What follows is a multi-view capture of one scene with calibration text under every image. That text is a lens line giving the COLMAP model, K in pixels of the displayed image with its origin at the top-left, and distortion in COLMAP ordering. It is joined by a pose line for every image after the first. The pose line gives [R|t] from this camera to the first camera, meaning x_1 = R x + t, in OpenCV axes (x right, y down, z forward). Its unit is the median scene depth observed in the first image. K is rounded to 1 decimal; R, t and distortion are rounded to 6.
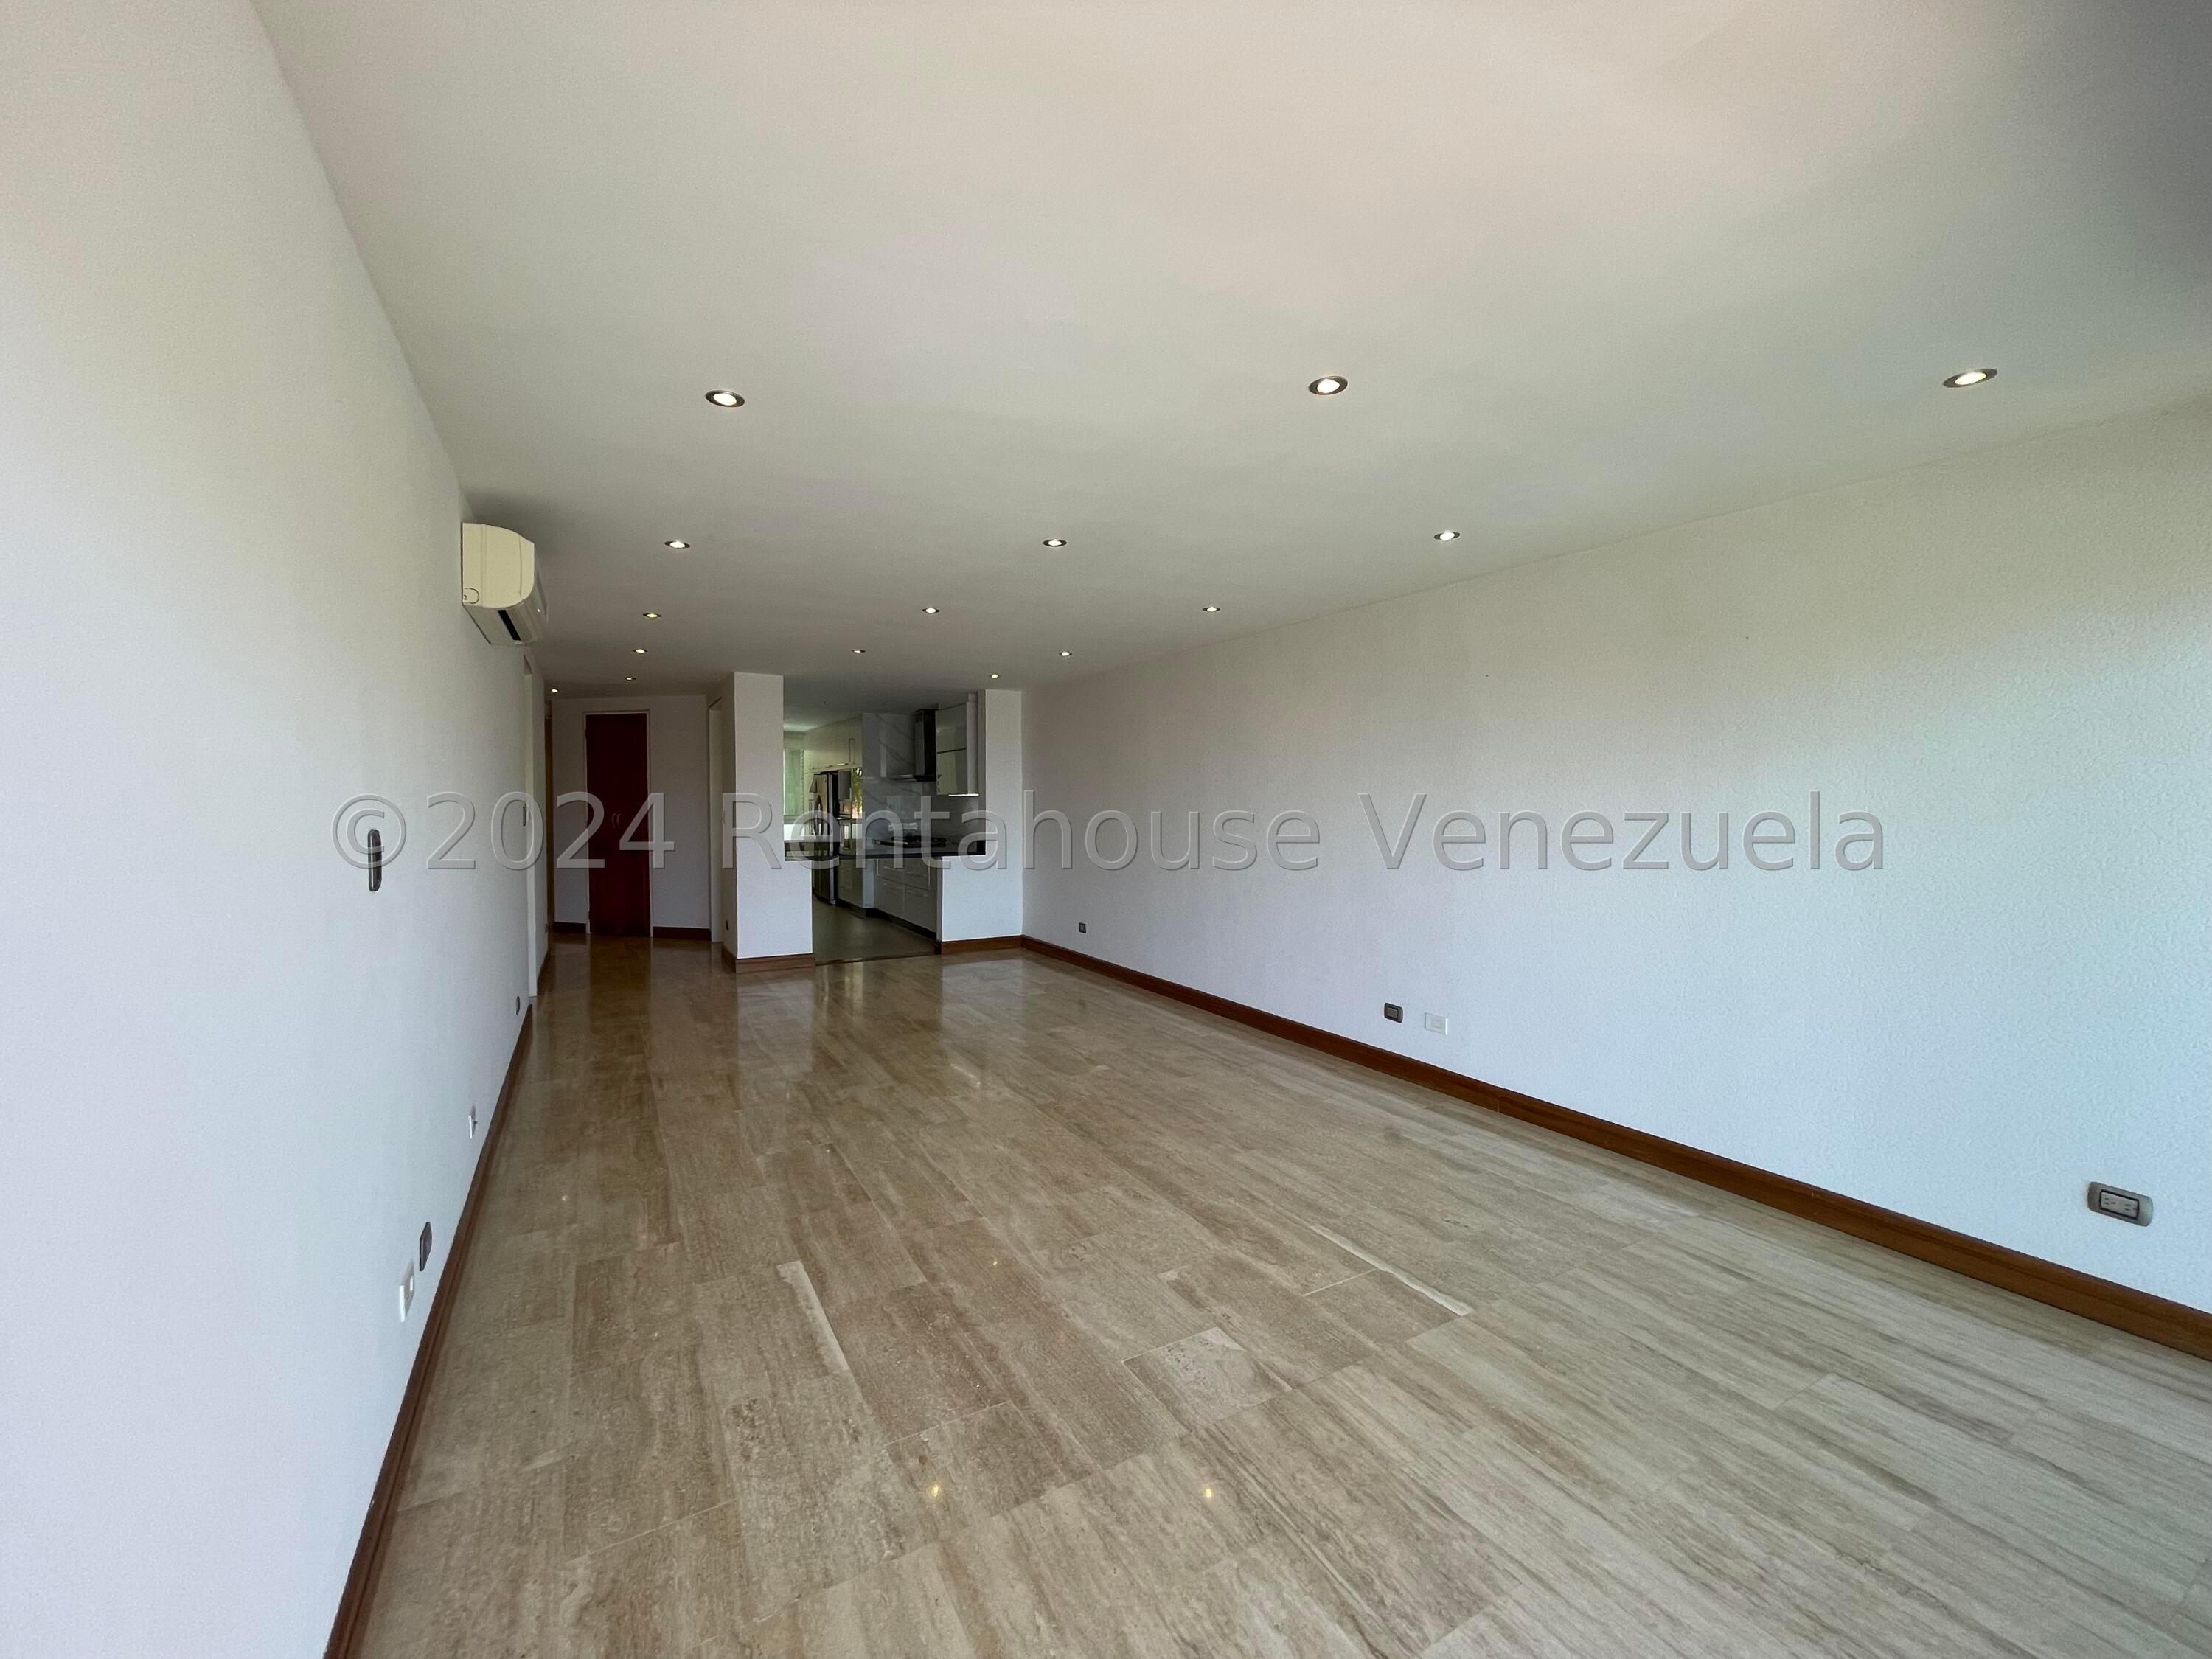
lens RADIAL K [[888.5, 0, 1097.4], [0, 888.5, 815.1], [0, 0, 1]] dist [-0.001595, 0.000295]
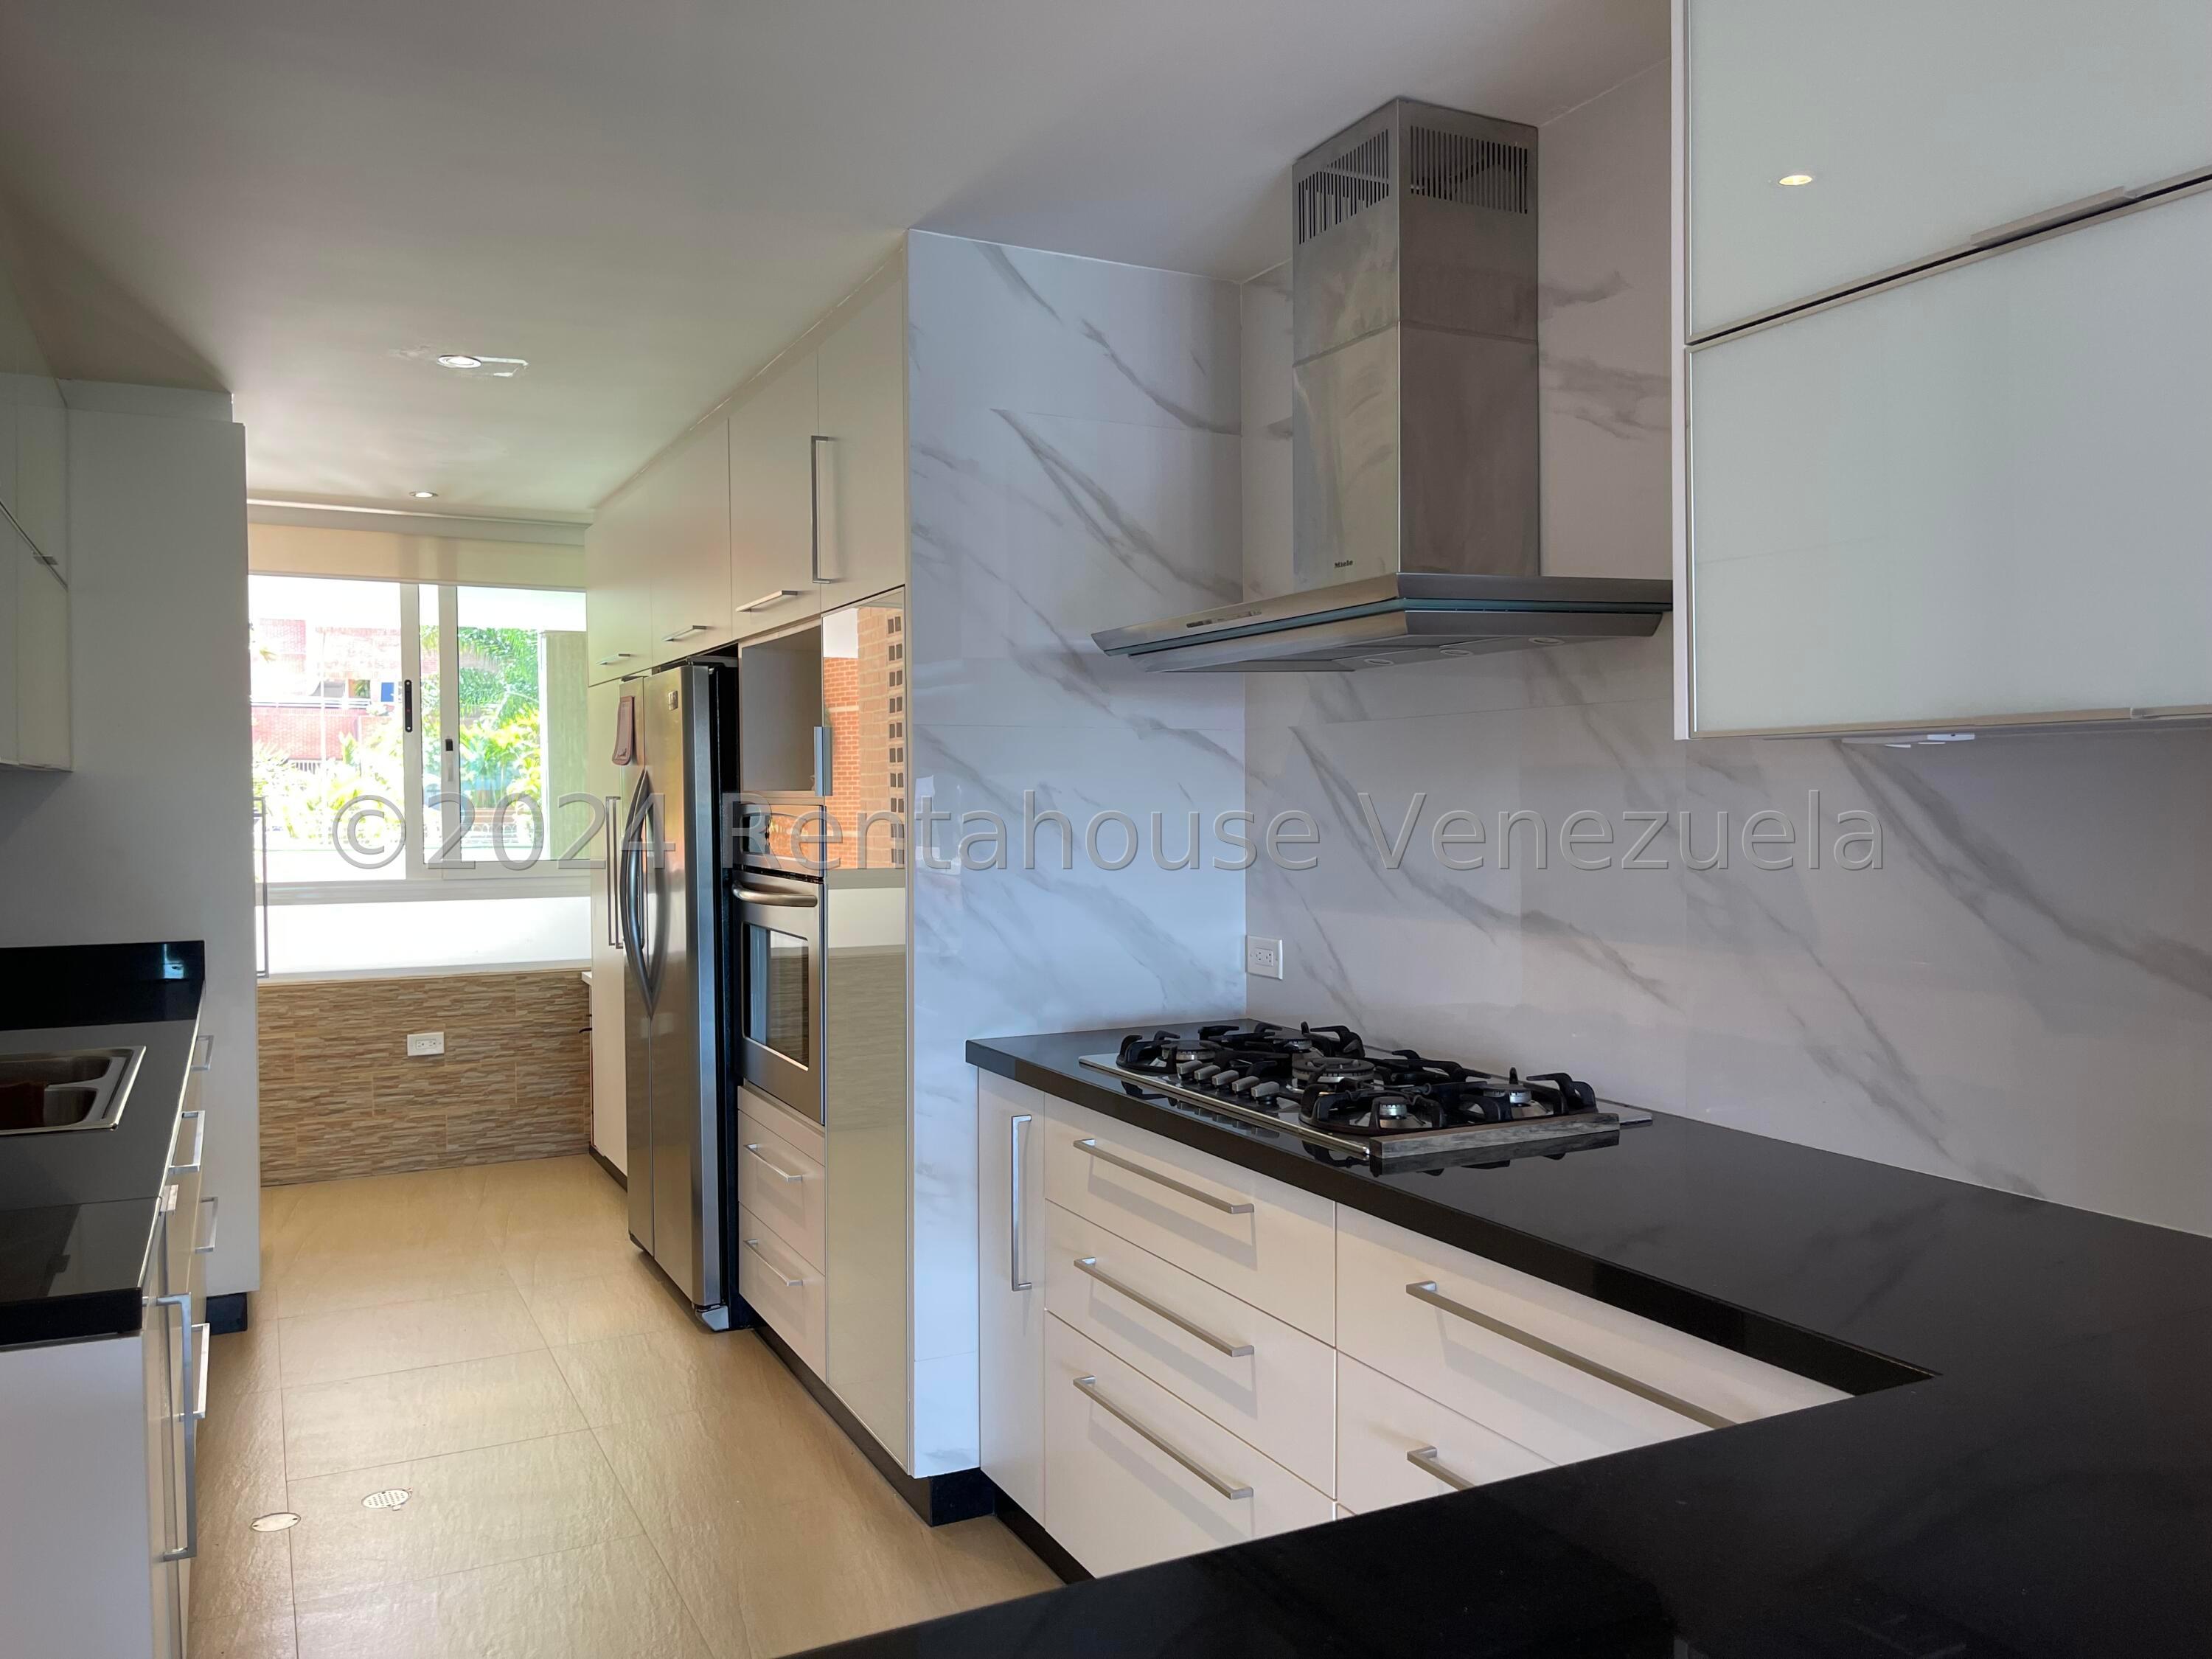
lens RADIAL K [[1653.6, 0, 1106.0], [0, 1653.6, 776.8], [0, 0, 1]] dist [0.035461, -0.000897]
pose [[0.998861, -0.014025, -0.045607, -0.185186], [0.013394, 0.999811, -0.014115, -0.014771], [0.045796, 0.013488, 0.998860, 0.608684]]
